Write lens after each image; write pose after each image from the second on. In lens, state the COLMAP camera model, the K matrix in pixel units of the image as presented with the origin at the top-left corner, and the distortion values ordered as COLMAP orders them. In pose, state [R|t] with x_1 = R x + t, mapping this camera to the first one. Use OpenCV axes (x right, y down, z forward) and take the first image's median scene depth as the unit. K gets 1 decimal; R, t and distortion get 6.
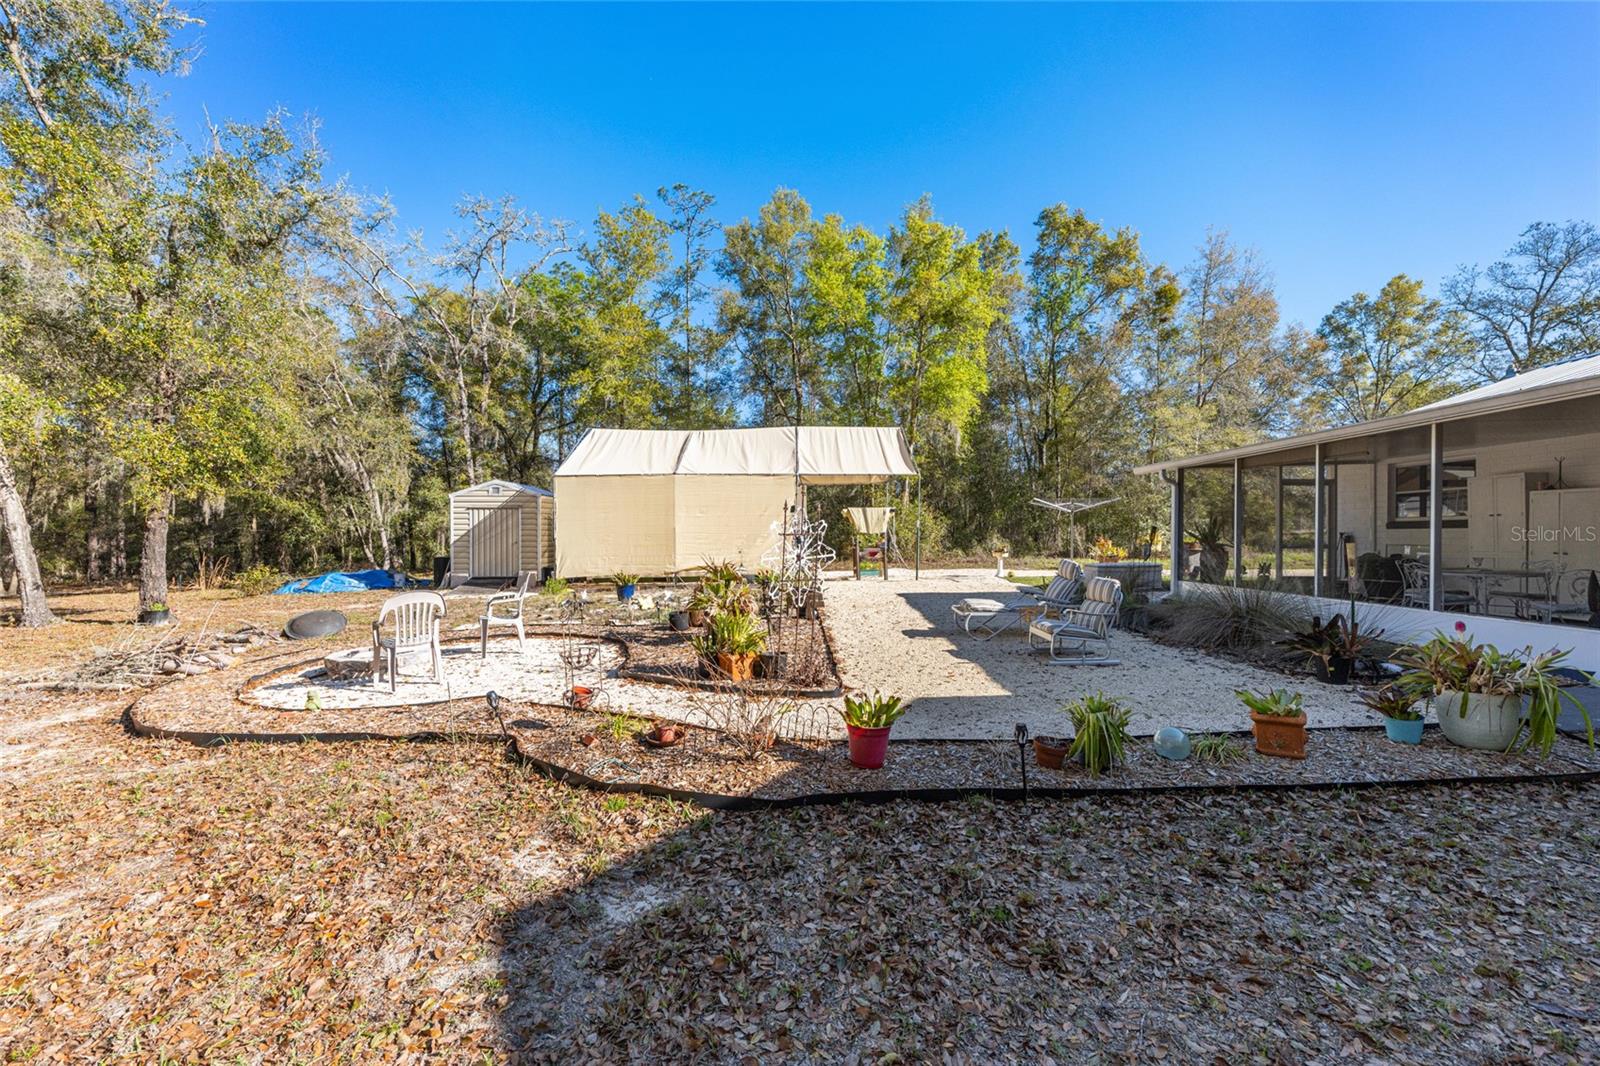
lens RADIAL K [[627.5, 0, 803.9], [0, 627.5, 537.9], [0, 0, 1]] dist [0.000901, 0.000091]
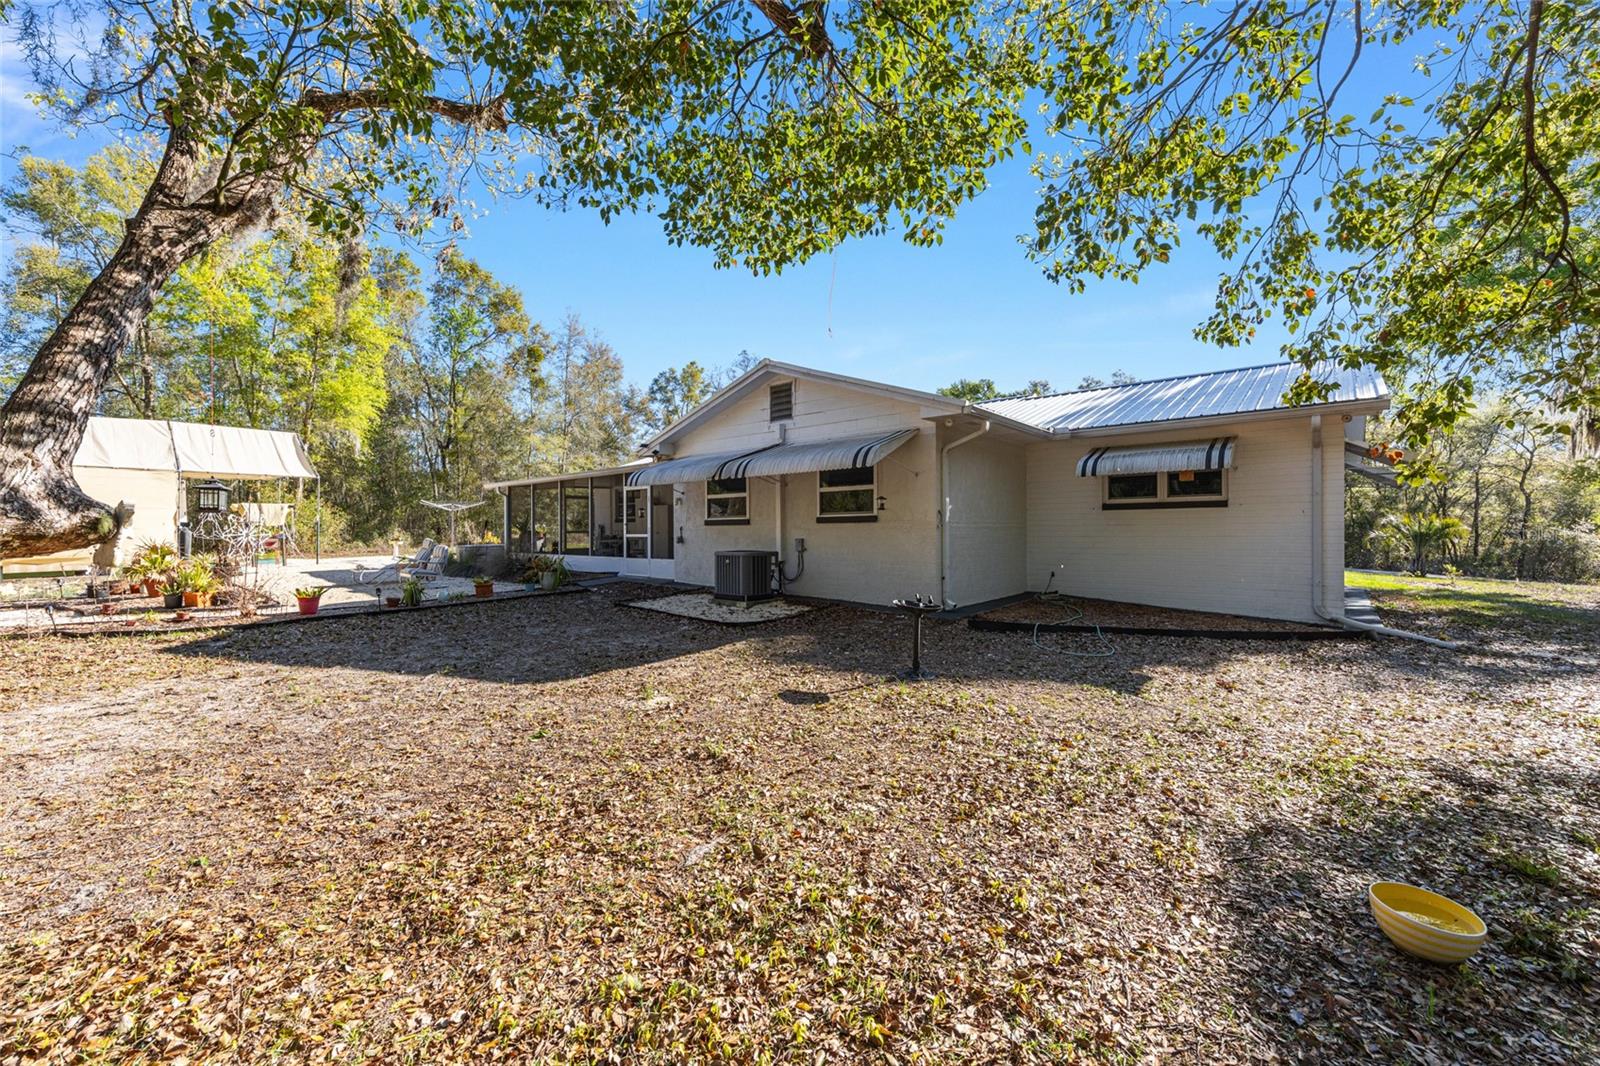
lens RADIAL K [[635.3, 0, 794.4], [0, 635.3, 535.5], [0, 0, 1]] dist [0.000195, -0.000024]
pose [[0.669420, -0.011133, 0.742801, -0.086969], [0.010658, 0.999929, 0.005382, 0.011089], [-0.742808, 0.004314, 0.669491, -0.386005]]
